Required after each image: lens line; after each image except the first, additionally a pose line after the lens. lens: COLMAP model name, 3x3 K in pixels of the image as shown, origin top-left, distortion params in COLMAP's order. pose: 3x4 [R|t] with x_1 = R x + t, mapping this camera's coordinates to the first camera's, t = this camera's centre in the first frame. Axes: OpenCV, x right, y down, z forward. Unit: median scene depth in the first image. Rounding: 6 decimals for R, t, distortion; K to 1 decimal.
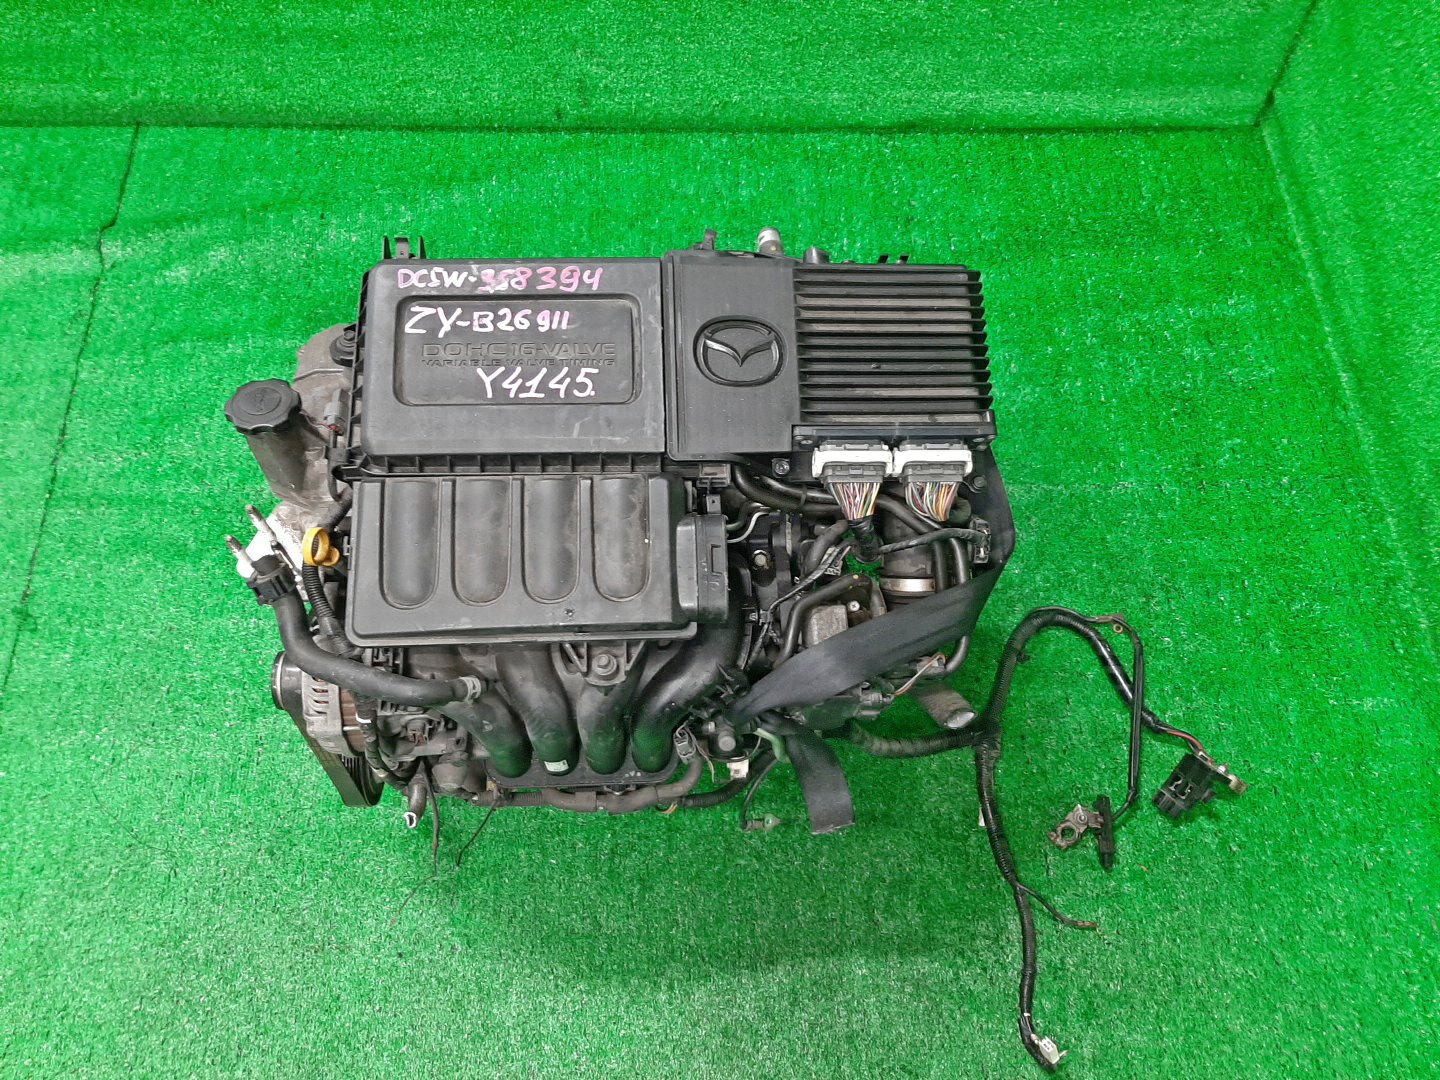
lens RADIAL K [[1087.8, 0, 720.1], [0, 1087.8, 536.3], [0, 0, 1]] dist [0.064007, -0.110256]
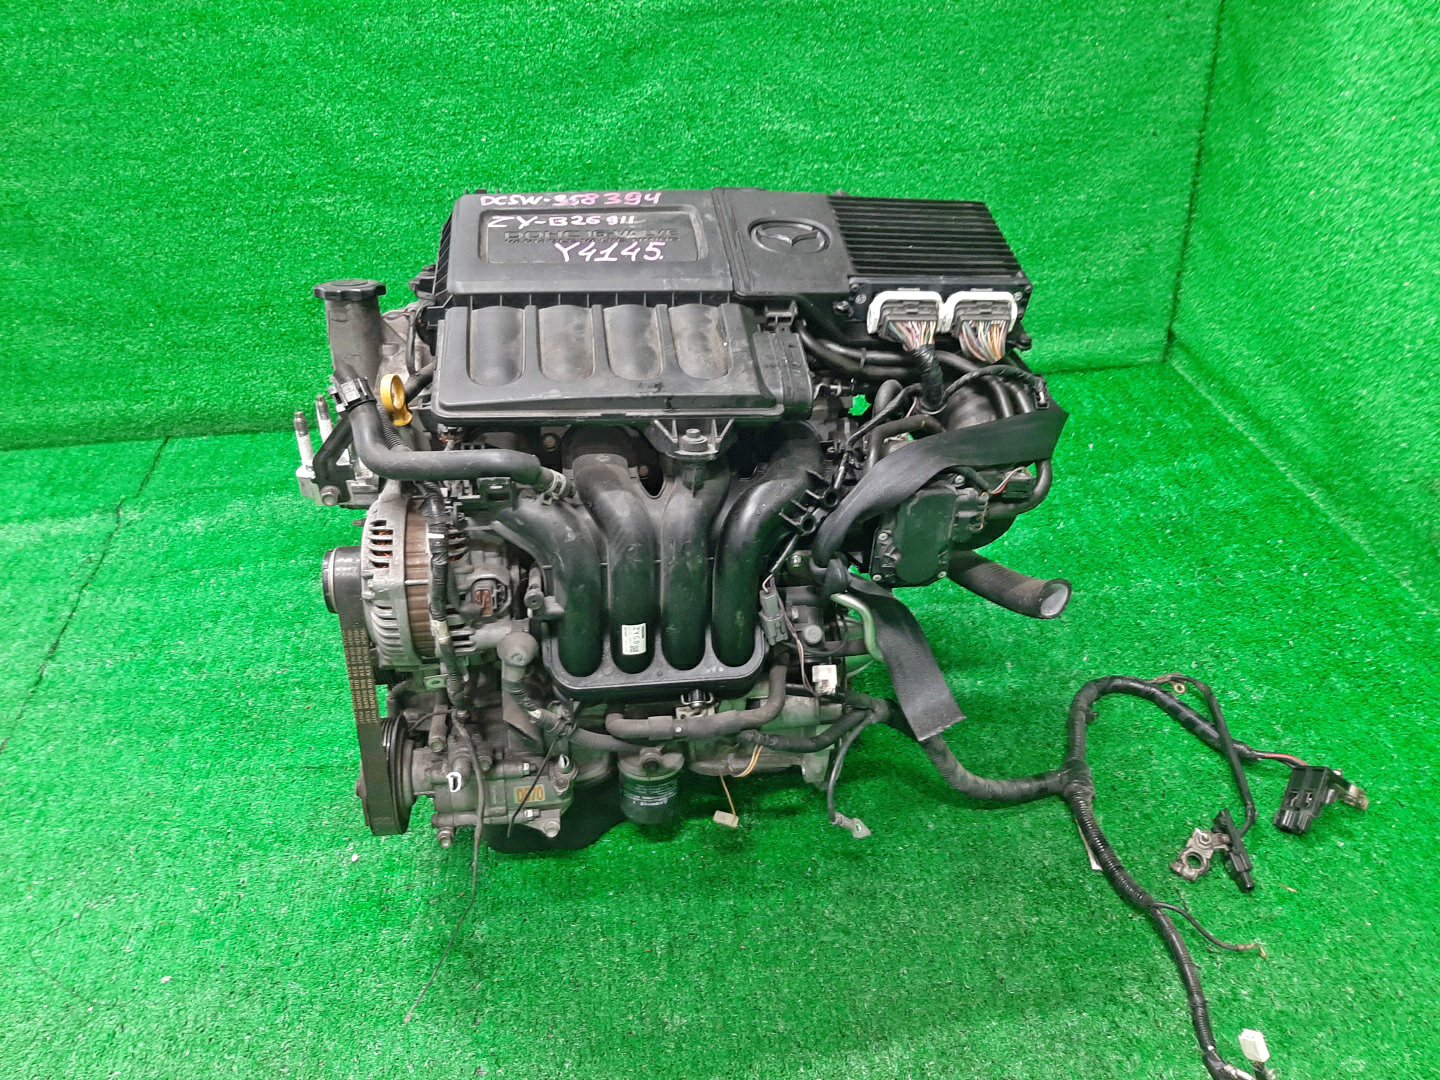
lens RADIAL K [[1087.8, 0, 720.1], [0, 1087.8, 536.3], [0, 0, 1]] dist [0.064007, -0.110256]
pose [[0.995847, -0.059766, 0.068676, -0.104548], [0.085679, 0.870304, -0.485004, 0.447506], [-0.030782, 0.488874, 0.871811, 0.128946]]
